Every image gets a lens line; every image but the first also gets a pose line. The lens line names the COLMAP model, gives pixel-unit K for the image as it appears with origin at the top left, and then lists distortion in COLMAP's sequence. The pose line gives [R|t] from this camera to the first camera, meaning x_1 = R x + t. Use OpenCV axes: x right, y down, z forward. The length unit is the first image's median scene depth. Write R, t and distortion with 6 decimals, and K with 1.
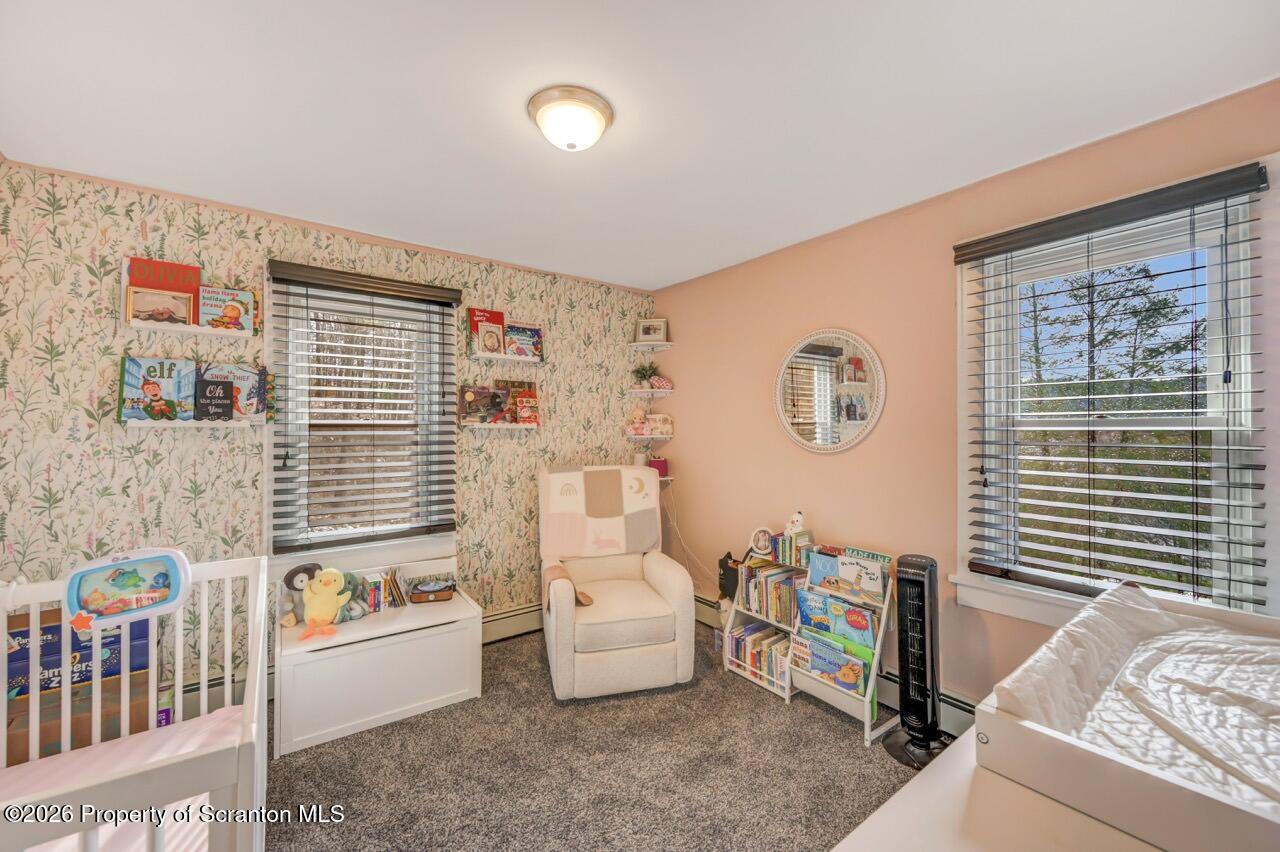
lens RADIAL K [[508.1, 0, 643.7], [0, 508.1, 427.6], [0, 0, 1]] dist [-0.002543, -0.000053]
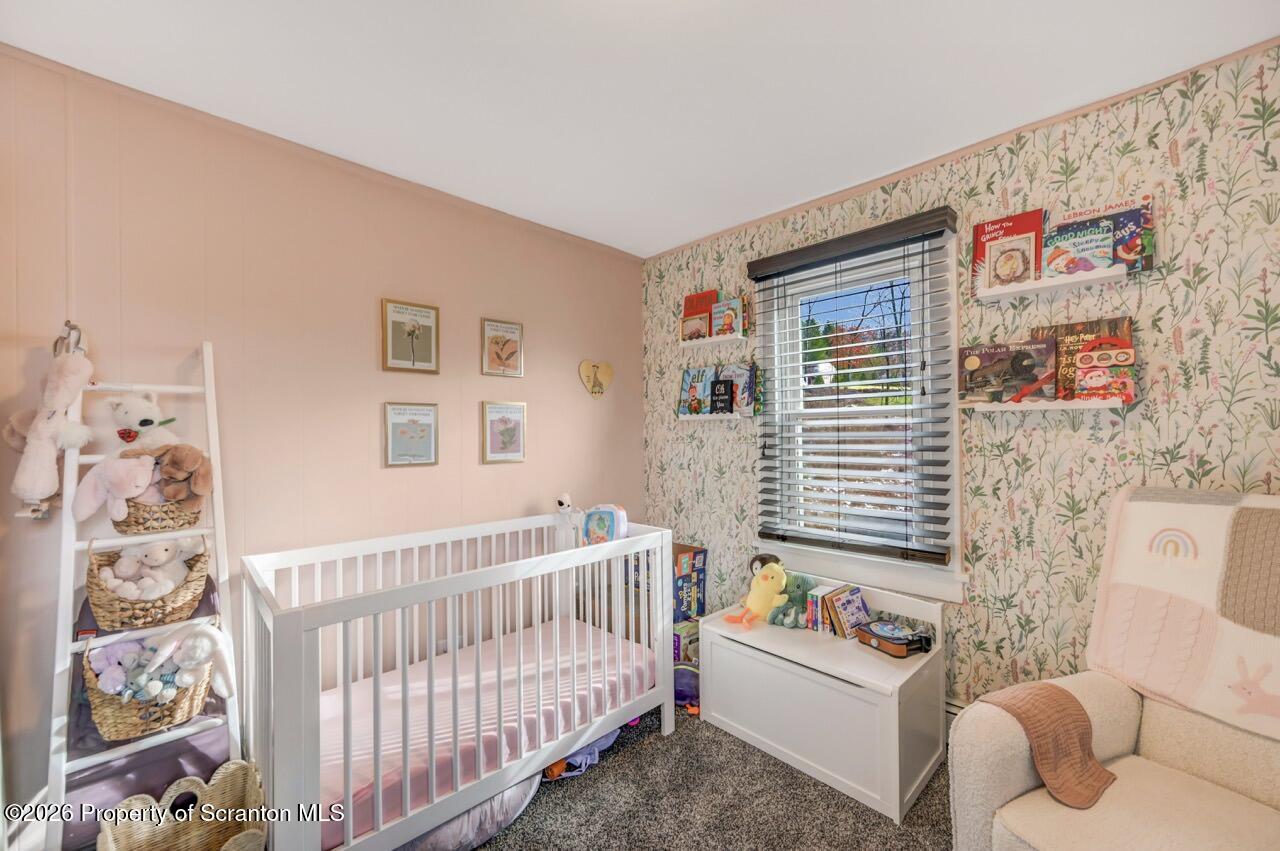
lens RADIAL K [[508.1, 0, 643.7], [0, 508.1, 427.1], [0, 0, 1]] dist [-0.002543, -0.000053]
pose [[0.129295, -0.010758, -0.991548, 0.274411], [0.013731, 0.999865, -0.009057, 0.022640], [0.991511, -0.012444, 0.129426, 0.576047]]
